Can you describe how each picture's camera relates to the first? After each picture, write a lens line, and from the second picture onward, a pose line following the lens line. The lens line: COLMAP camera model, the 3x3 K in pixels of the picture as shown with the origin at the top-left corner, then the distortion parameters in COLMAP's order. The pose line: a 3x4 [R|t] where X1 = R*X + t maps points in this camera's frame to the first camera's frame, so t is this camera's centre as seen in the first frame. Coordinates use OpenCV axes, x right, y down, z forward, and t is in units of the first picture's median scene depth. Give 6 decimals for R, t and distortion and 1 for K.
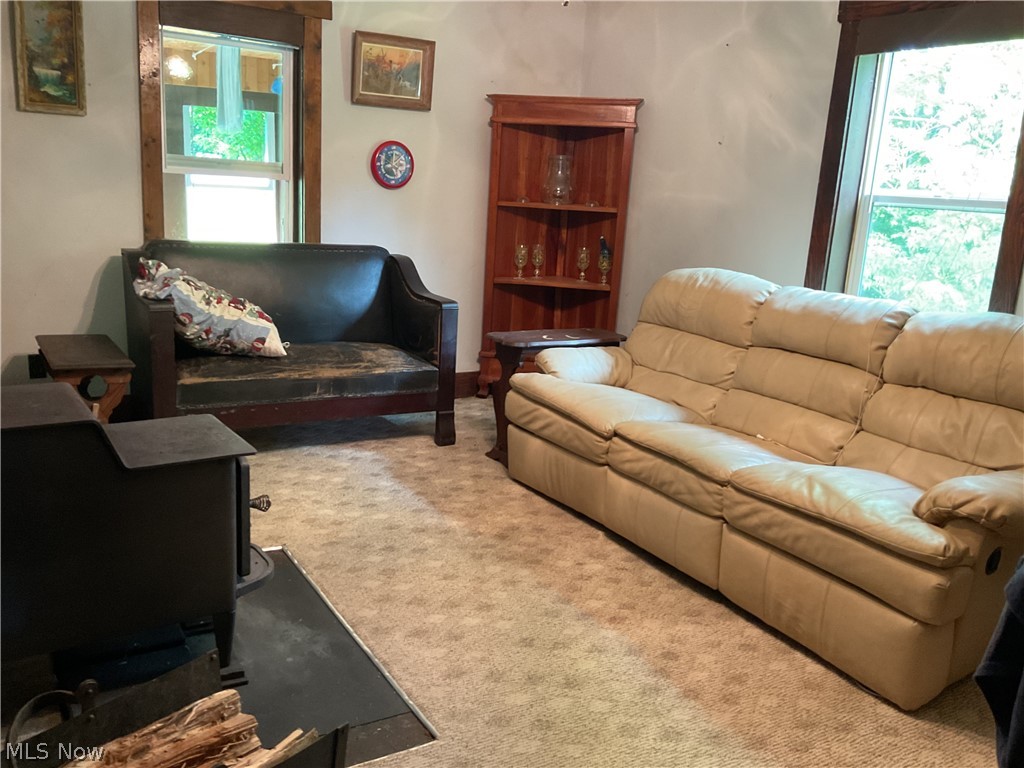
lens RADIAL K [[862.0, 0, 511.2], [0, 862.0, 385.8], [0, 0, 1]] dist [0.032717, -0.029209]
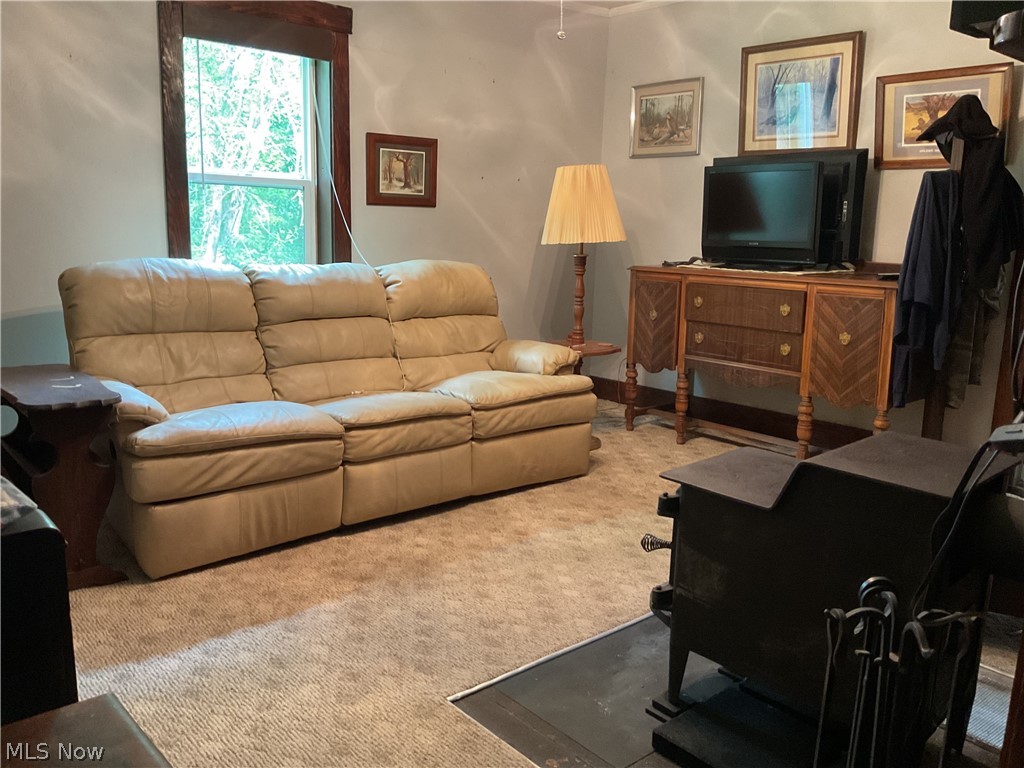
lens RADIAL K [[862.0, 0, 512.5], [0, 862.0, 380.2], [0, 0, 1]] dist [0.032717, -0.029209]
pose [[-0.180248, -0.243970, 0.952885, -0.897809], [0.171212, 0.946181, 0.274641, -0.252397], [-0.968606, 0.212648, -0.128777, 0.997772]]
